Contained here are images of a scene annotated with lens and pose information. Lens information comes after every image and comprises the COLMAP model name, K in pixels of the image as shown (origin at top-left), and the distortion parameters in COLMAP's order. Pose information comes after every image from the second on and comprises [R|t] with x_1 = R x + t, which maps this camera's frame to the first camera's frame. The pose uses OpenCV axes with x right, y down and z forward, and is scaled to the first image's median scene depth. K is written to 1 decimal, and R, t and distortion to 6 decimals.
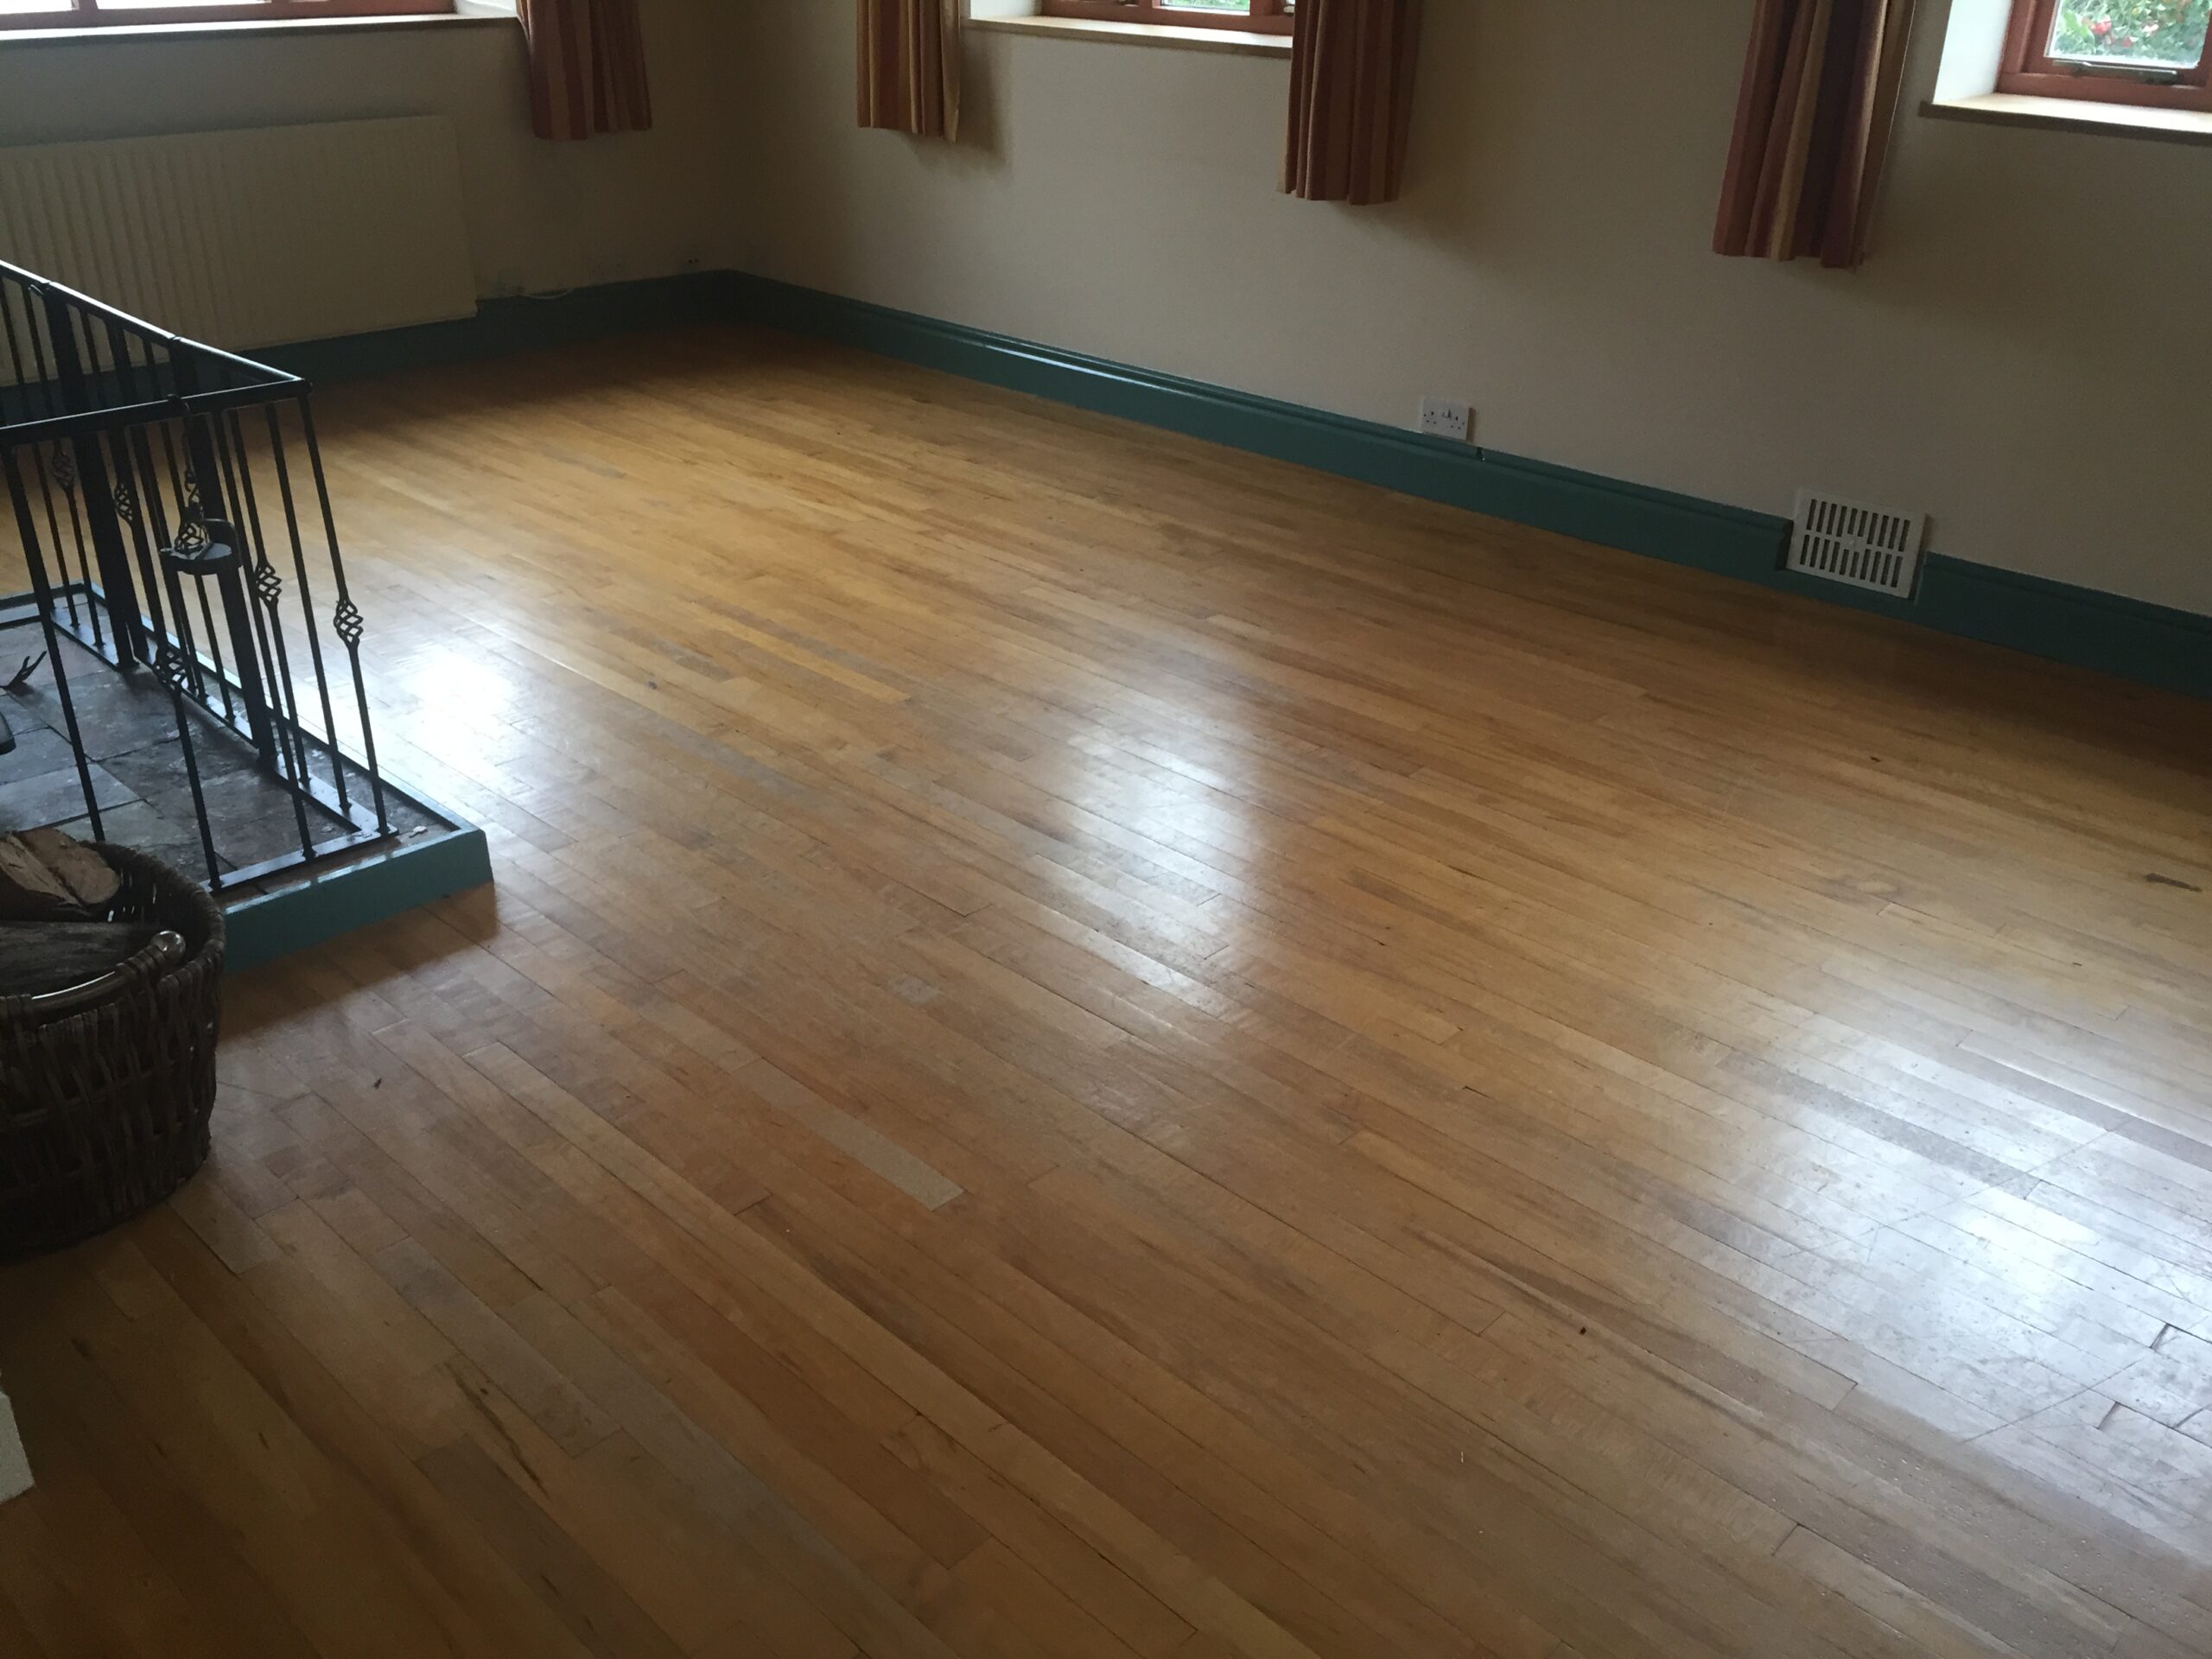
lens RADIAL K [[1891.3, 0, 1106.2], [0, 1891.3, 835.8], [0, 0, 1]] dist [0.011916, 0.007689]
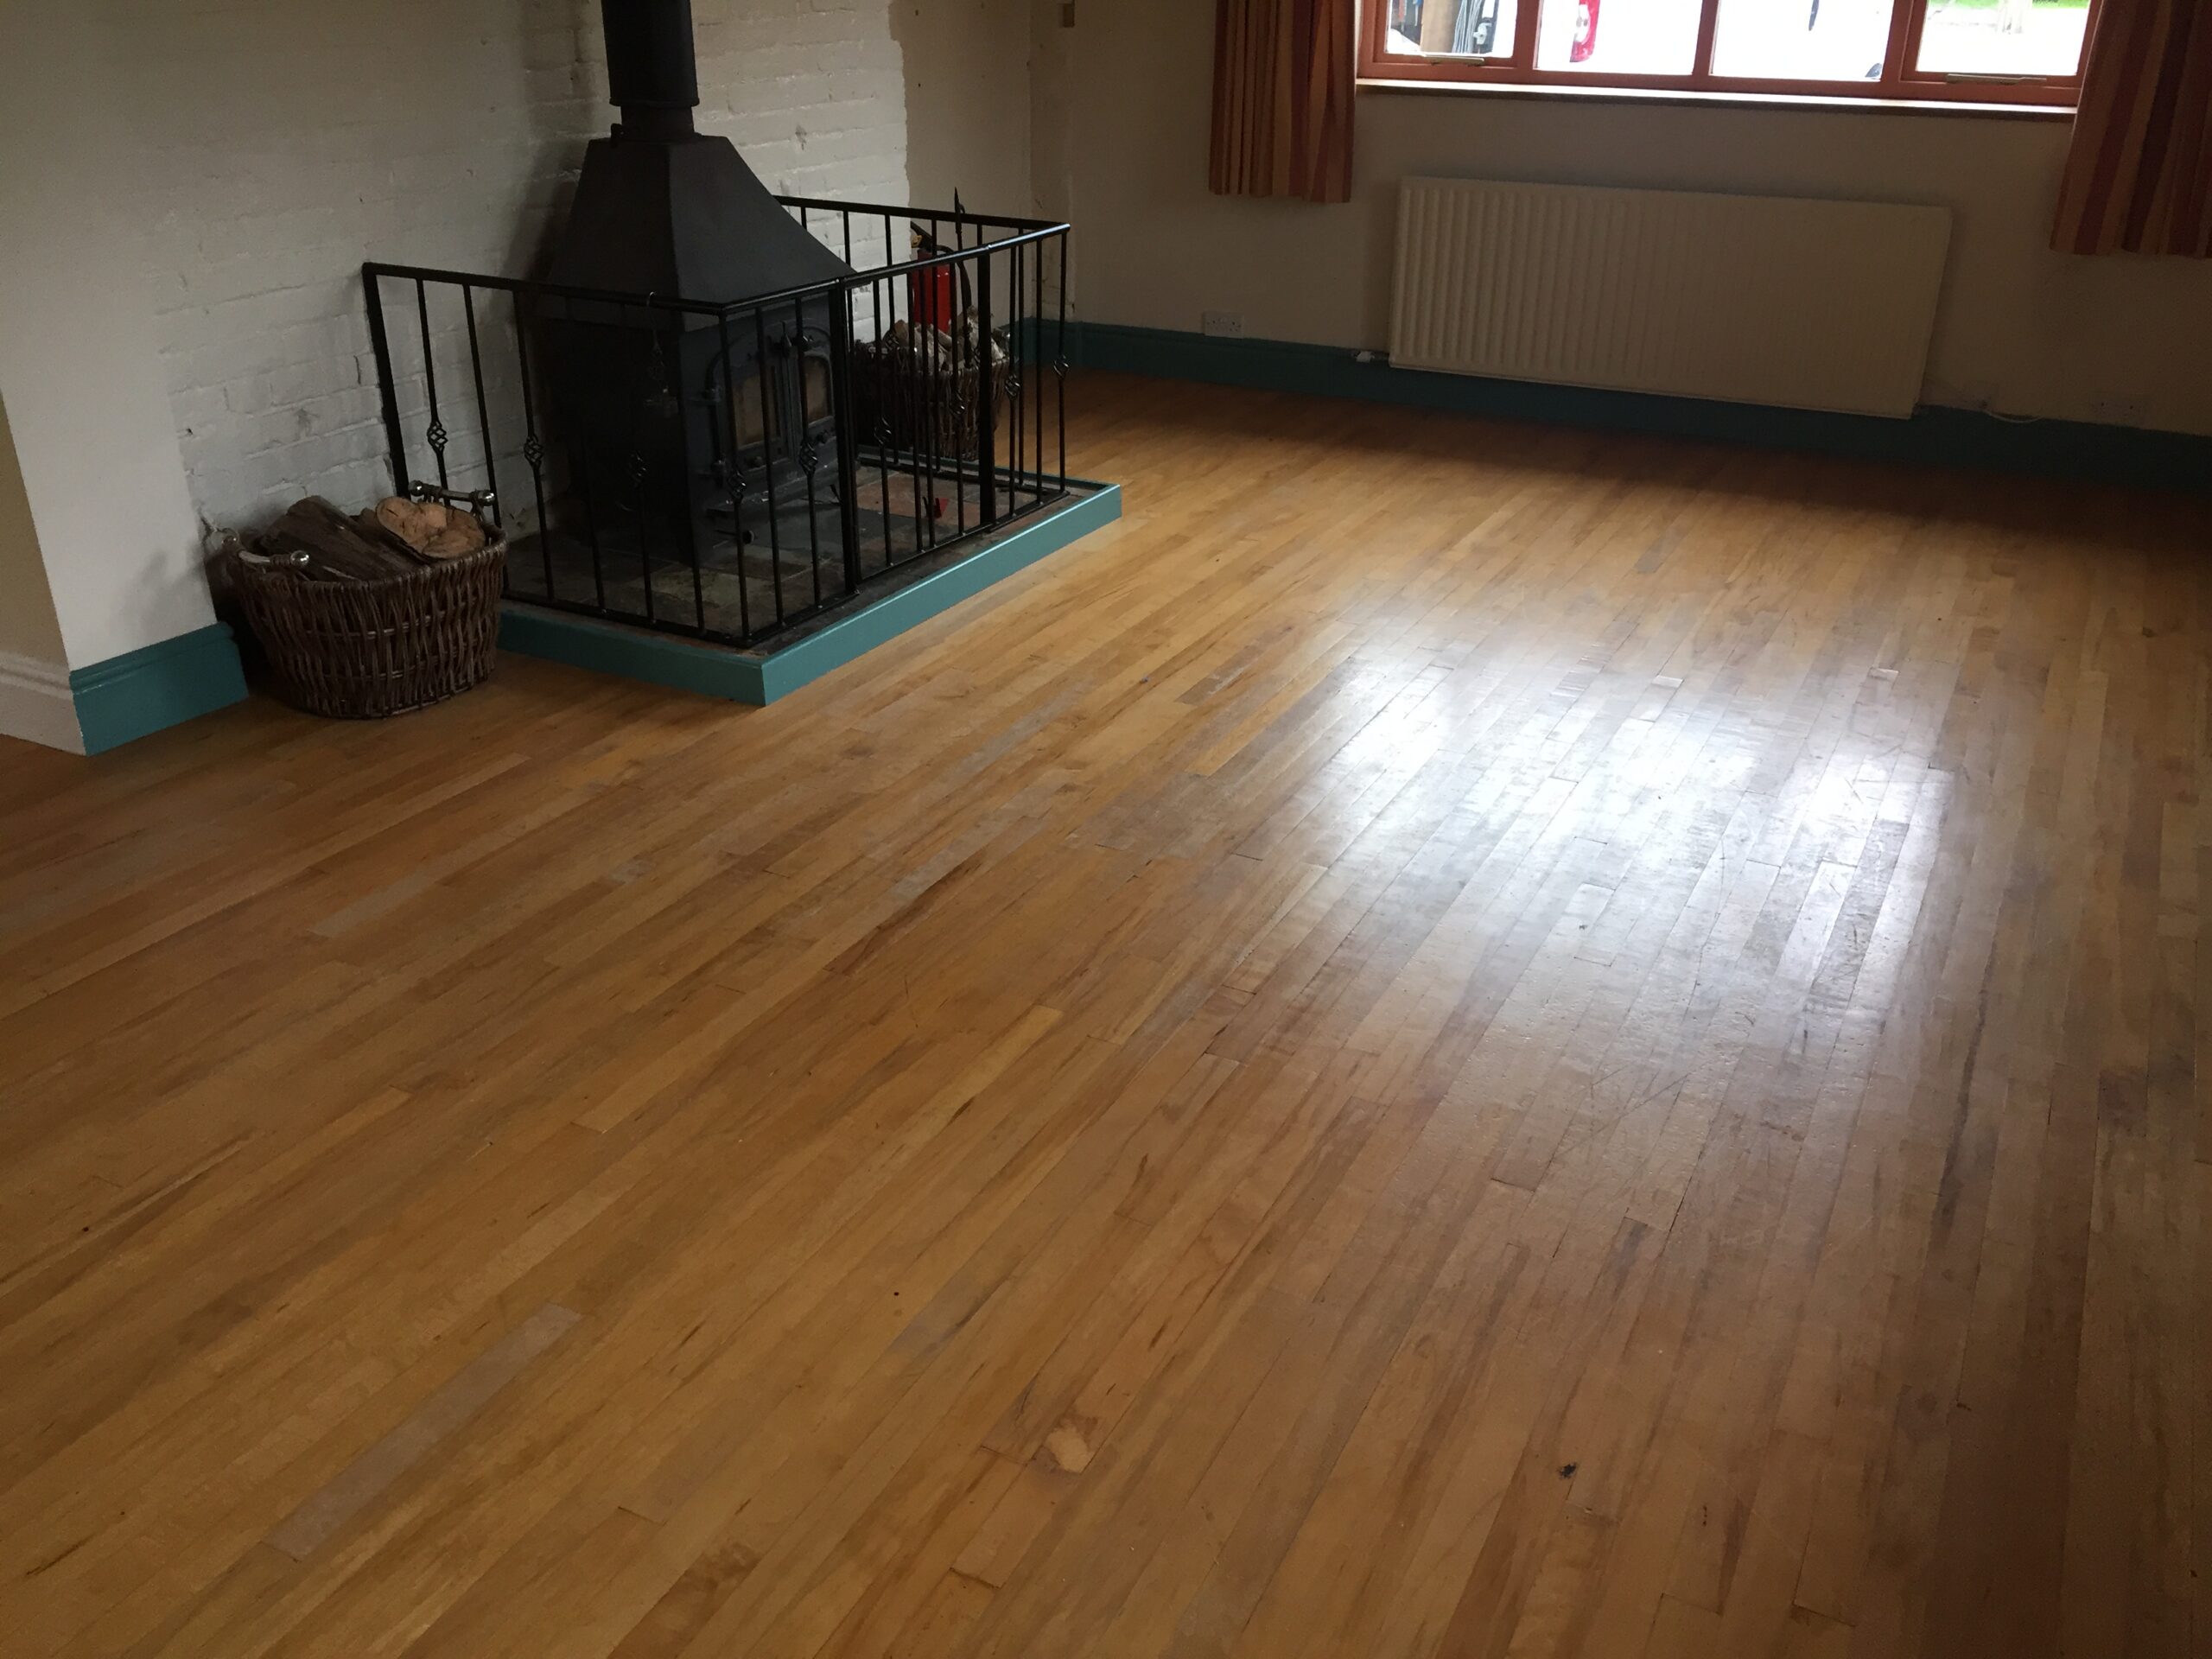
lens RADIAL K [[1891.3, 0, 1103.8], [0, 1891.3, 822.2], [0, 0, 1]] dist [0.011916, 0.007689]
pose [[0.275991, 0.391693, -0.877727, 0.539803], [-0.431080, 0.866642, 0.251199, -0.199398], [0.859069, 0.309042, 0.408037, 0.411313]]
